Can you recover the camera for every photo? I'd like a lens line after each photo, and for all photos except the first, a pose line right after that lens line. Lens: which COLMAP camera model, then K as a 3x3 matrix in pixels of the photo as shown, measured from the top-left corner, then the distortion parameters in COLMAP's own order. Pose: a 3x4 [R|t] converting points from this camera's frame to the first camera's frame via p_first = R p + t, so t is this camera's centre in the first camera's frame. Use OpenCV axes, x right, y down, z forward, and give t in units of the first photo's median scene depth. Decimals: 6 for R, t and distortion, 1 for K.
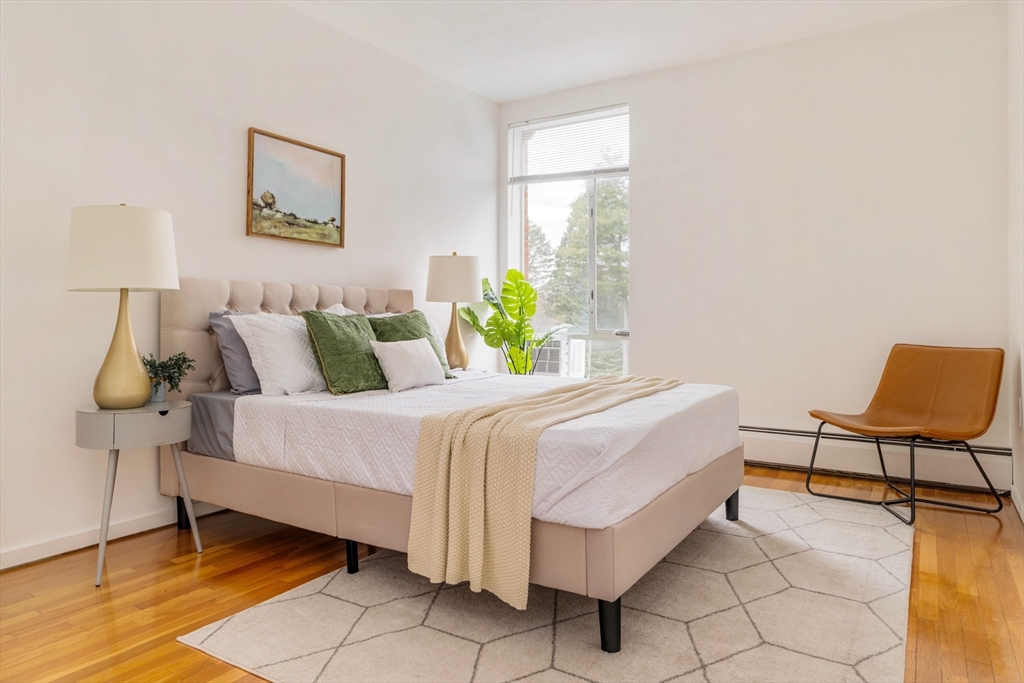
lens RADIAL K [[672.8, 0, 513.8], [0, 672.8, 335.3], [0, 0, 1]] dist [0.005825, -0.000055]
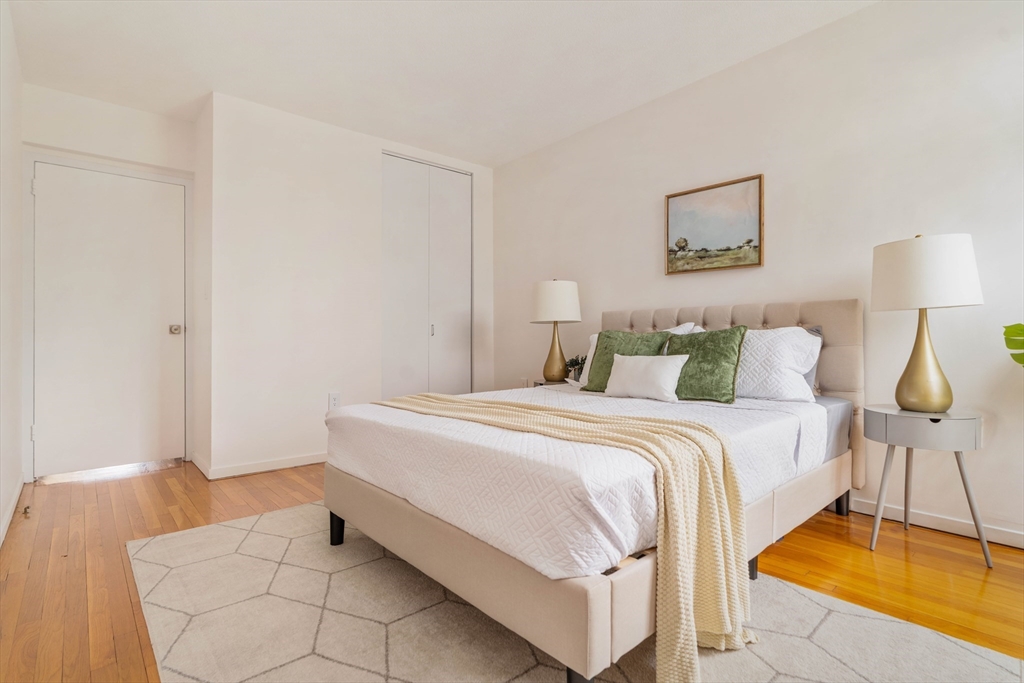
lens RADIAL K [[493.5, 0, 514.5], [0, 493.5, 338.9], [0, 0, 1]] dist [0.001922, 0.000071]
pose [[-0.270757, 0.009173, -0.962604, 0.611724], [-0.014735, 0.999798, 0.013672, -0.026168], [0.962535, 0.017886, -0.270567, 0.912799]]
